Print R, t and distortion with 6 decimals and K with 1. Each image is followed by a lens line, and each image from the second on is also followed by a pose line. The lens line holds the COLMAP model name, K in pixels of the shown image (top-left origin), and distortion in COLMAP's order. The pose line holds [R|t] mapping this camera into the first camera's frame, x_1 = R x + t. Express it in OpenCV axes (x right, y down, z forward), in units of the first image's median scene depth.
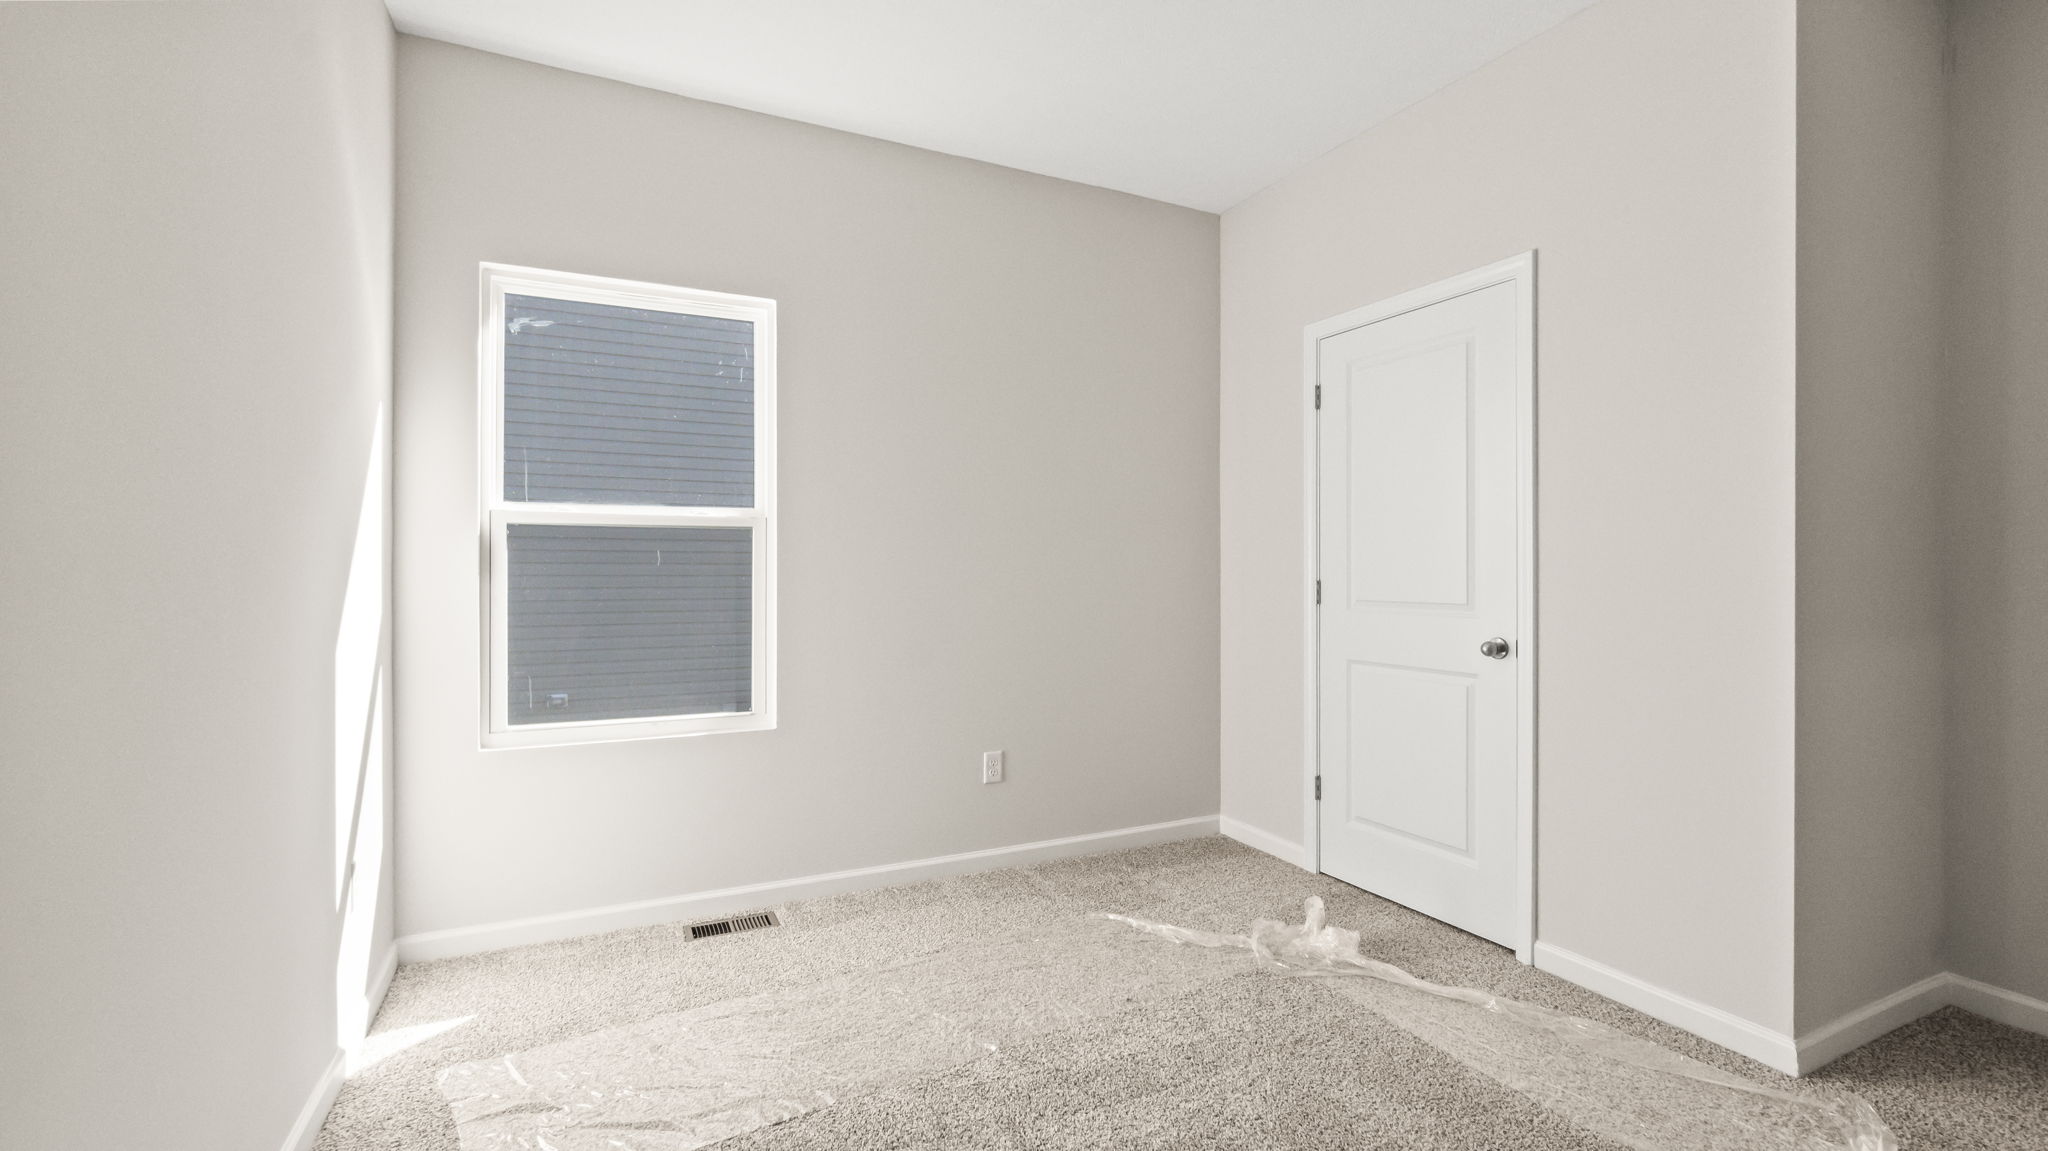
lens RADIAL K [[898.7, 0, 1030.4], [0, 898.7, 578.8], [0, 0, 1]] dist [0.004616, 0.000019]
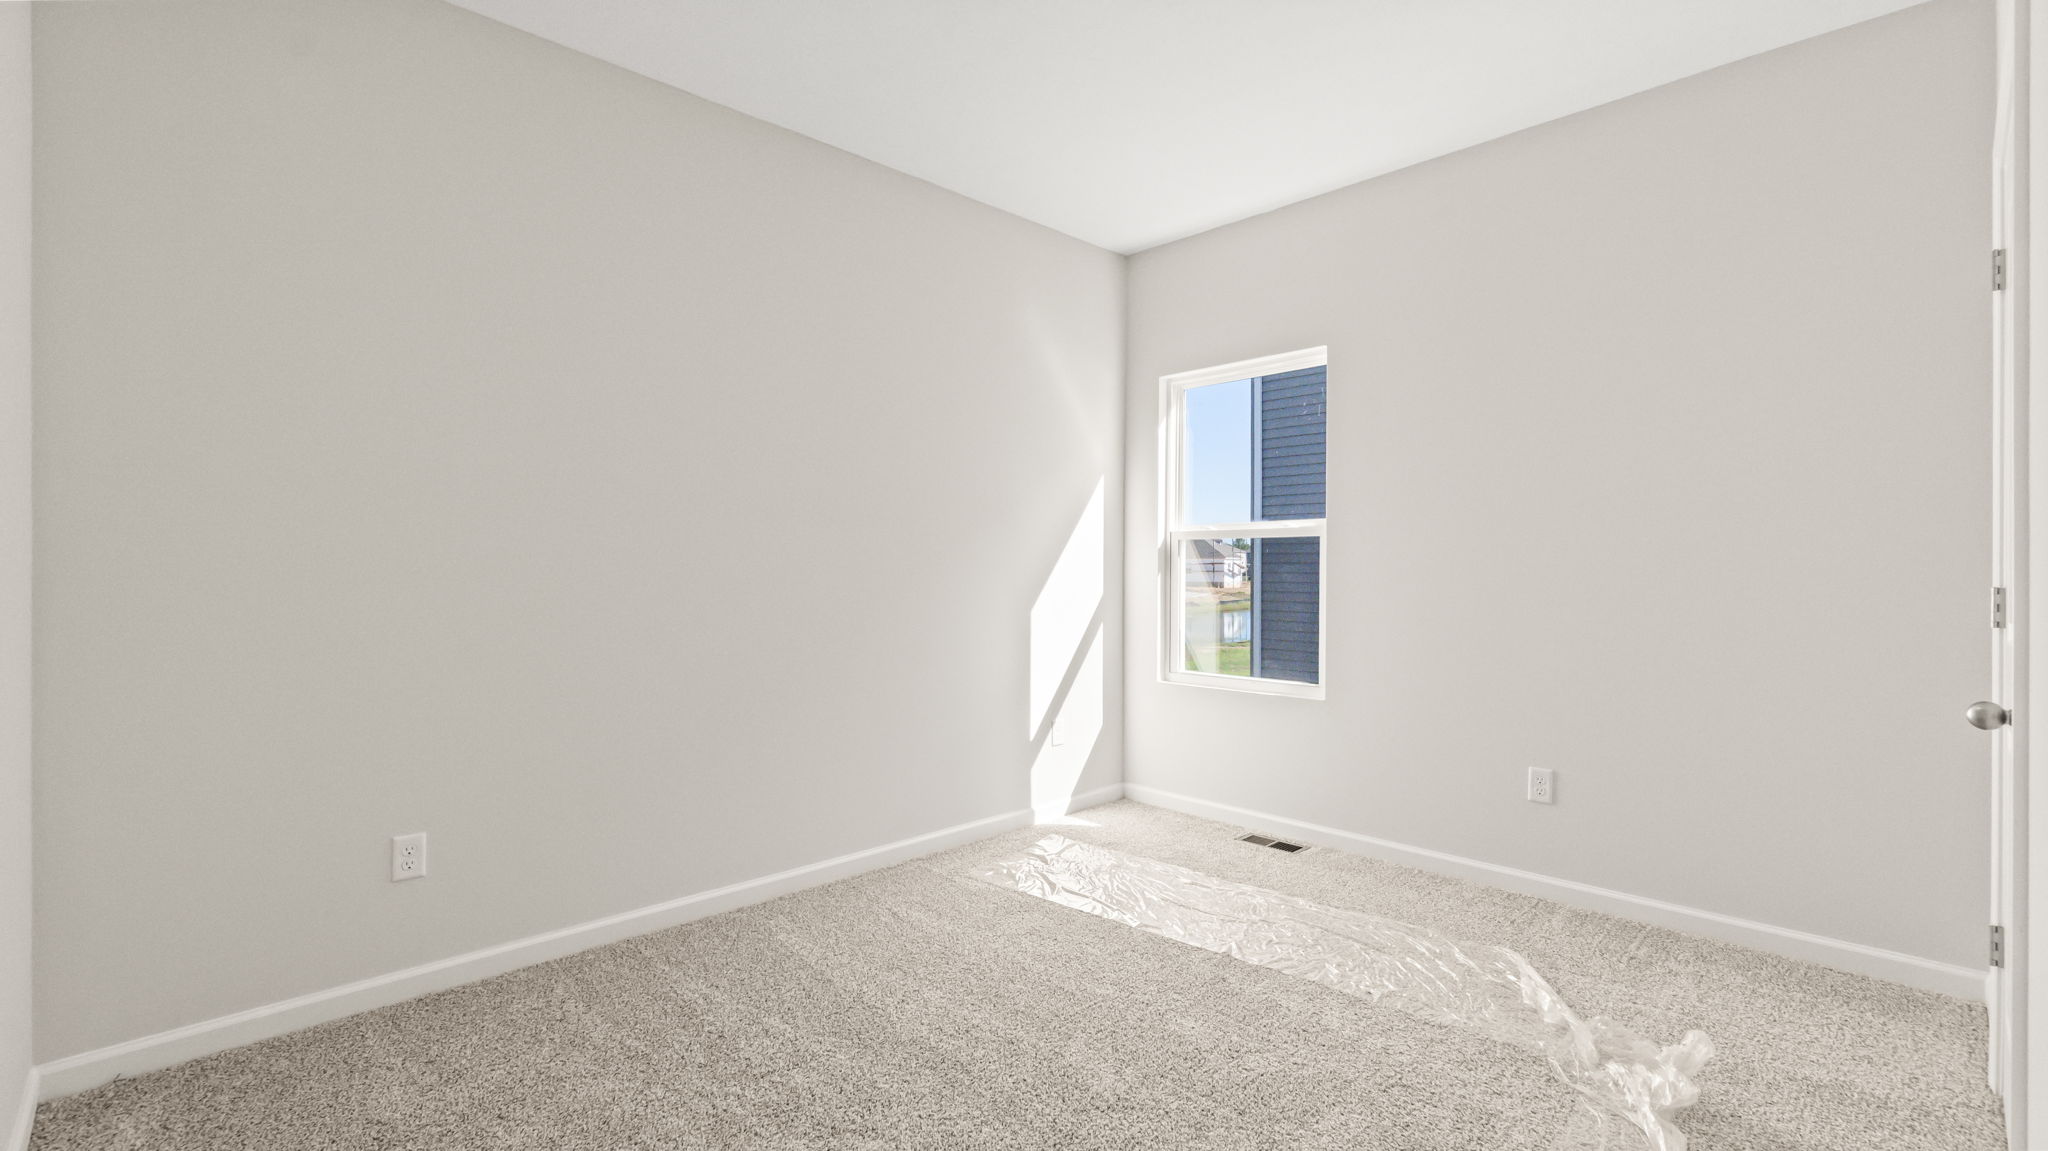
lens RADIAL K [[898.7, 0, 1027.4], [0, 898.7, 565.7], [0, 0, 1]] dist [0.004616, 0.000019]
pose [[0.316146, 0.001246, -0.948710, 0.685004], [-0.011539, 0.999930, -0.002532, -0.005574], [0.948640, 0.011748, 0.316139, 0.220181]]
